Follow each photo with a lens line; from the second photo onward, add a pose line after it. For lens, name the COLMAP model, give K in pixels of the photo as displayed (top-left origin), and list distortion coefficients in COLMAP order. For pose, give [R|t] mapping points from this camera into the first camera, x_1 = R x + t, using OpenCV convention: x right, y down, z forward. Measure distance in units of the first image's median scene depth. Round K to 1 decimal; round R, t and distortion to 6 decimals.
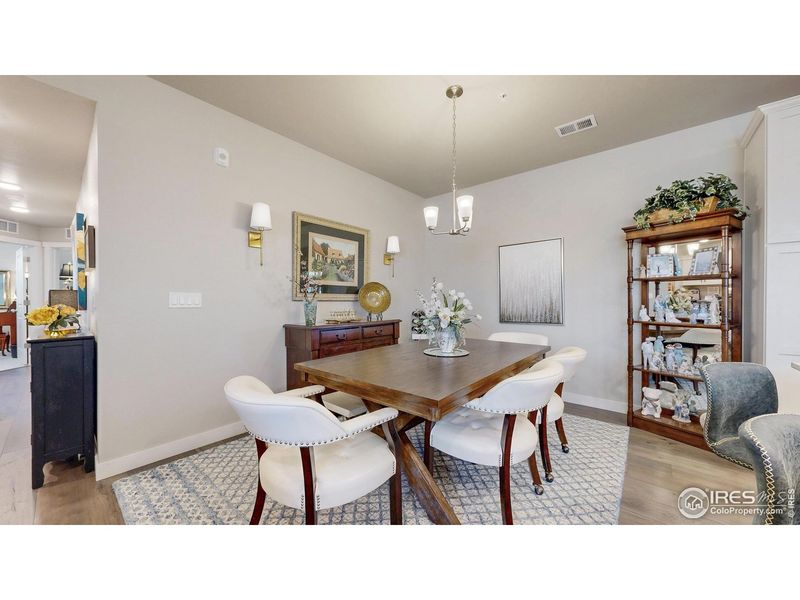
lens RADIAL K [[294.2, 0, 398.7], [0, 294.2, 301.7], [0, 0, 1]] dist [0.000013, -0.000770]
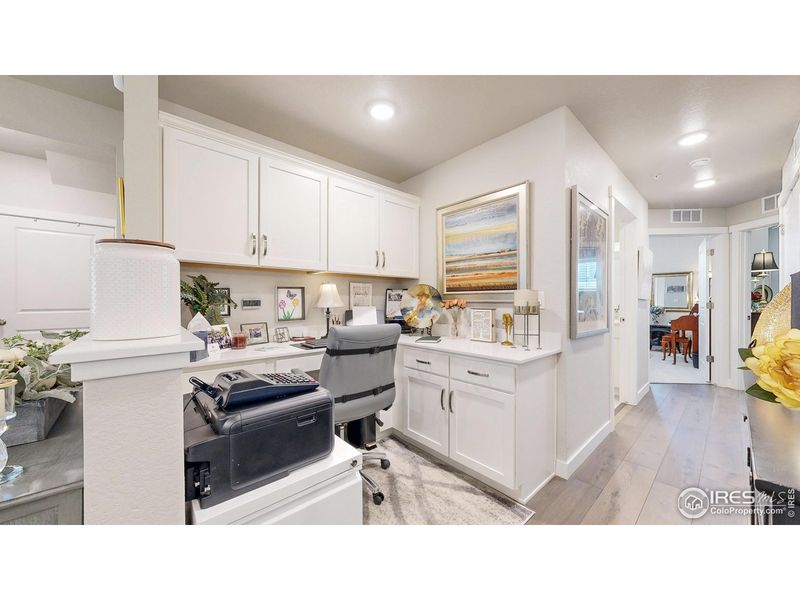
lens RADIAL K [[294.2, 0, 402.3], [0, 294.2, 302.2], [0, 0, 1]] dist [0.000013, -0.000770]
pose [[-0.131203, -0.000140, -0.991356, -0.315953], [-0.008083, 0.999967, 0.000928, -0.000354], [0.991323, 0.008135, -0.131200, 0.237779]]
